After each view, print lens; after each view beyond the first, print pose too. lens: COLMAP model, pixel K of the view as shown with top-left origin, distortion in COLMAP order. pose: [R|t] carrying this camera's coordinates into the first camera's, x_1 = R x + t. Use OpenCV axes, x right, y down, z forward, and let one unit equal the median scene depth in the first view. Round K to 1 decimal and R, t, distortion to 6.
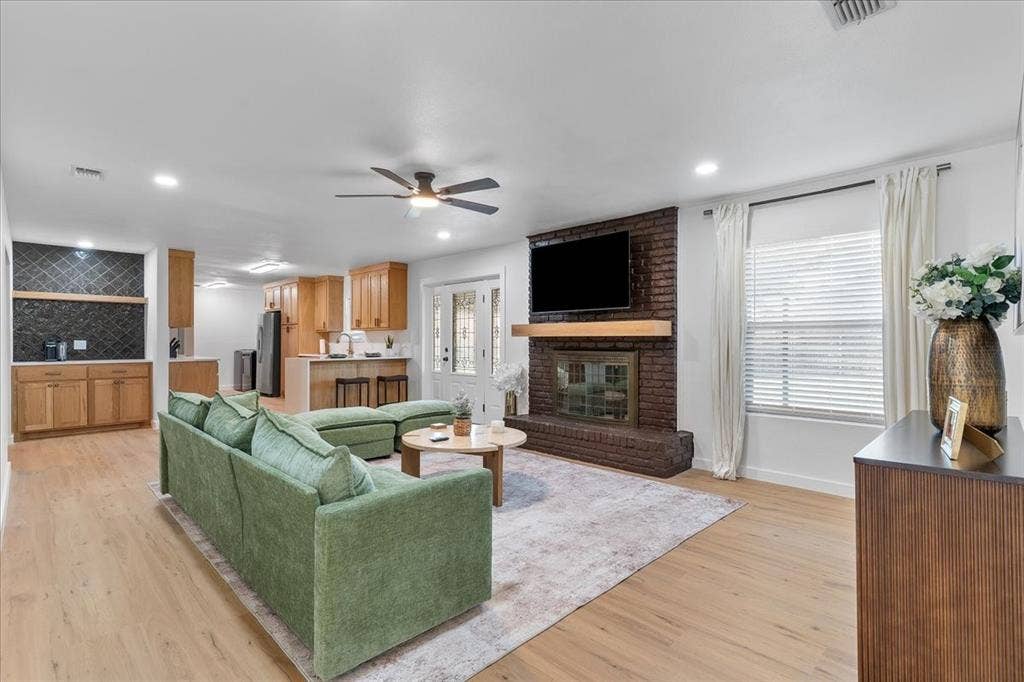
lens RADIAL K [[487.0, 0, 513.3], [0, 487.0, 336.8], [0, 0, 1]] dist [0.001170, 0.000478]
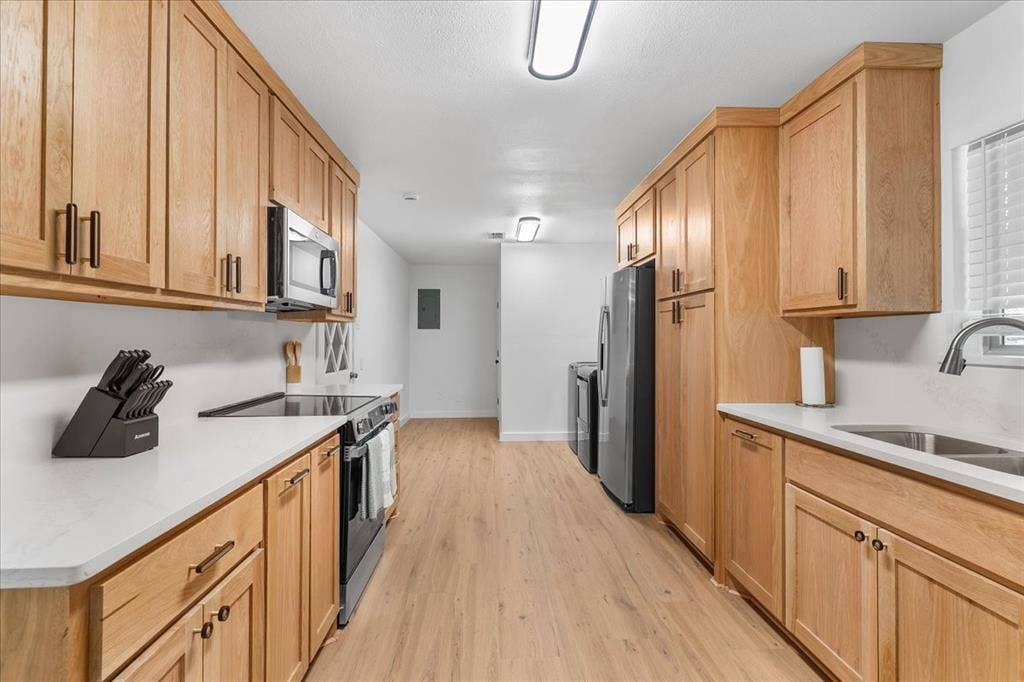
lens RADIAL K [[466.6, 0, 525.1], [0, 466.6, 329.2], [0, 0, 1]] dist [-0.002784, -0.000491]
pose [[0.752746, -0.012247, -0.658197, -0.477663], [0.002773, 0.999877, -0.015433, -0.001127], [0.658305, 0.009792, 0.752688, 1.003017]]
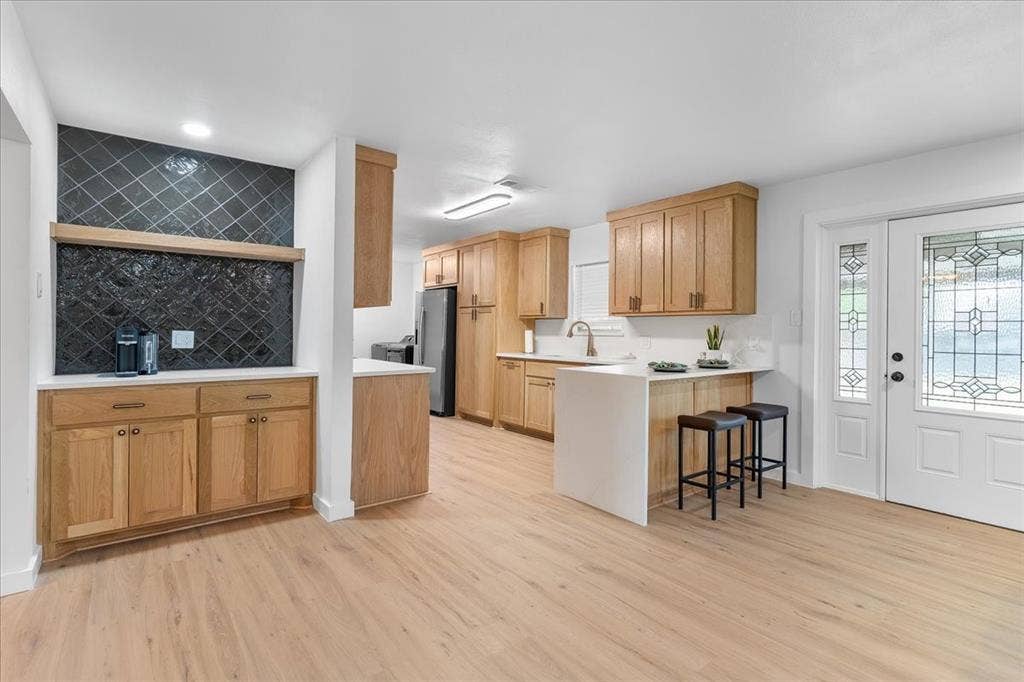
lens RADIAL K [[463.0, 0, 495.4], [0, 463.0, 325.5], [0, 0, 1]] dist [0.013080, -0.000022]
pose [[0.991582, 0.007070, -0.129290, -0.493393], [-0.007320, 0.999972, -0.001457, 0.000298], [0.129276, 0.002391, 0.991606, 0.549999]]
